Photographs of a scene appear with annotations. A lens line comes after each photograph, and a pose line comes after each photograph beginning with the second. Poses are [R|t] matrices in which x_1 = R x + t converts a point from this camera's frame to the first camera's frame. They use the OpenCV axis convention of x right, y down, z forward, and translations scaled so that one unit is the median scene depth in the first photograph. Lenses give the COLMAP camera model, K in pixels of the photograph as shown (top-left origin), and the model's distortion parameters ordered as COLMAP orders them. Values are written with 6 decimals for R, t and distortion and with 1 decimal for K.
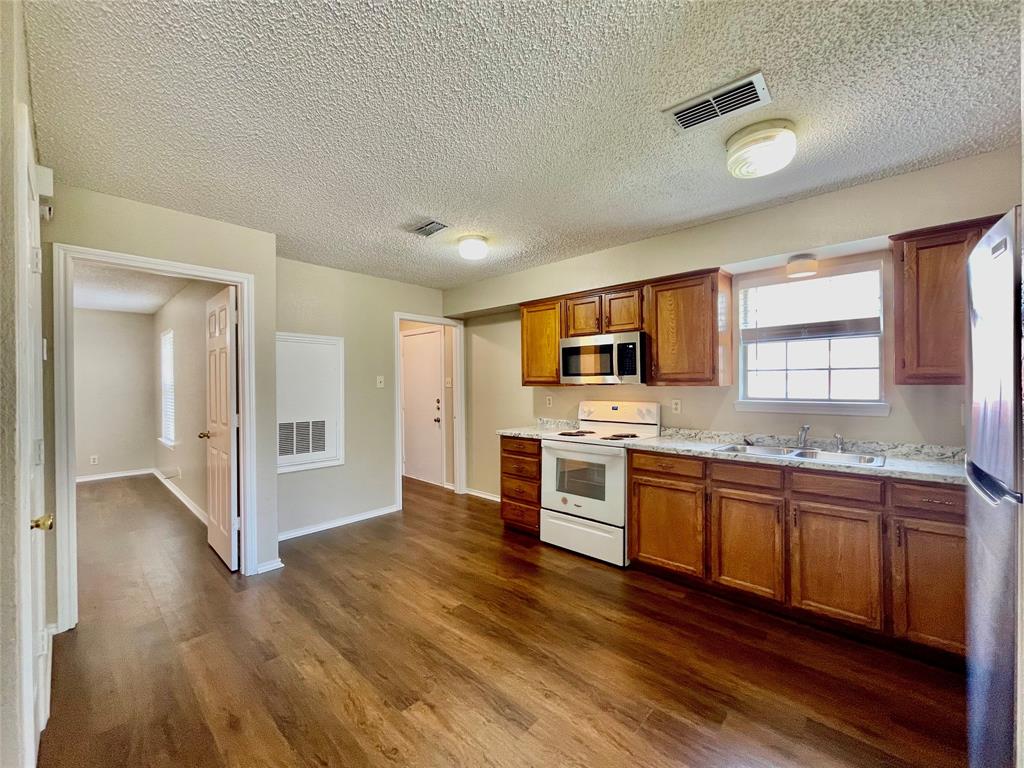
lens RADIAL K [[419.0, 0, 511.0], [0, 419.0, 384.8], [0, 0, 1]] dist [-0.002373, -0.000365]
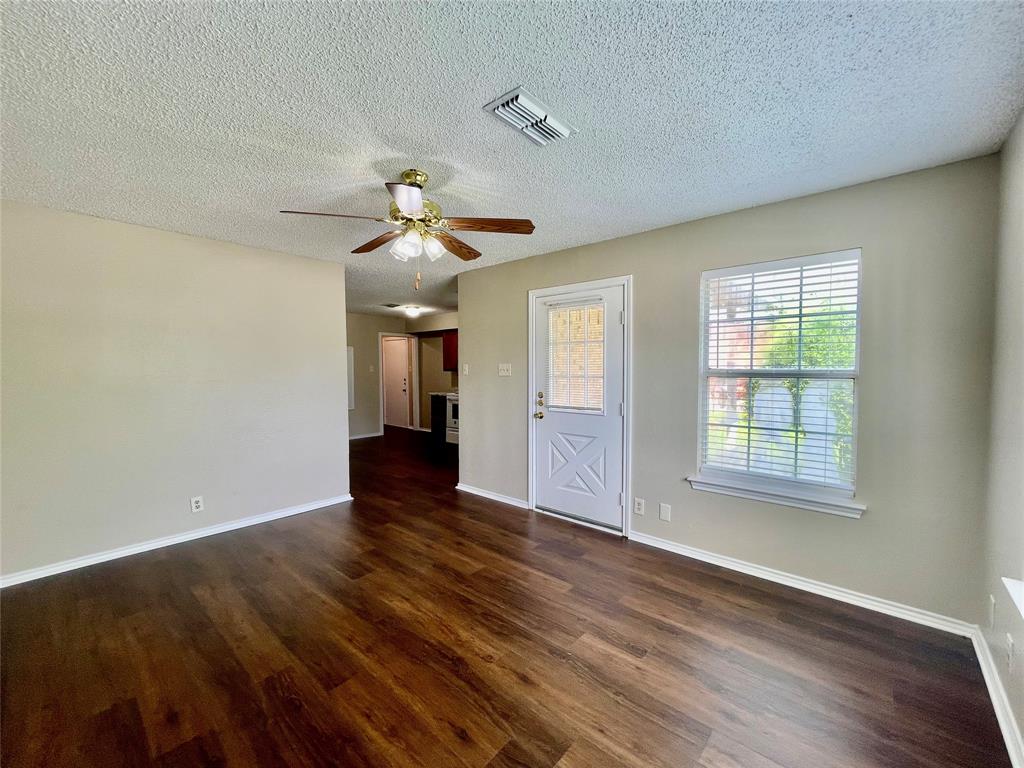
lens RADIAL K [[419.0, 0, 511.0], [0, 419.0, 384.8], [0, 0, 1]] dist [-0.002373, -0.000365]
pose [[0.999447, 0.004856, 0.032898, 0.263906], [-0.006148, 0.999209, 0.039288, -0.012266], [-0.032681, -0.039469, 0.998686, -0.936408]]
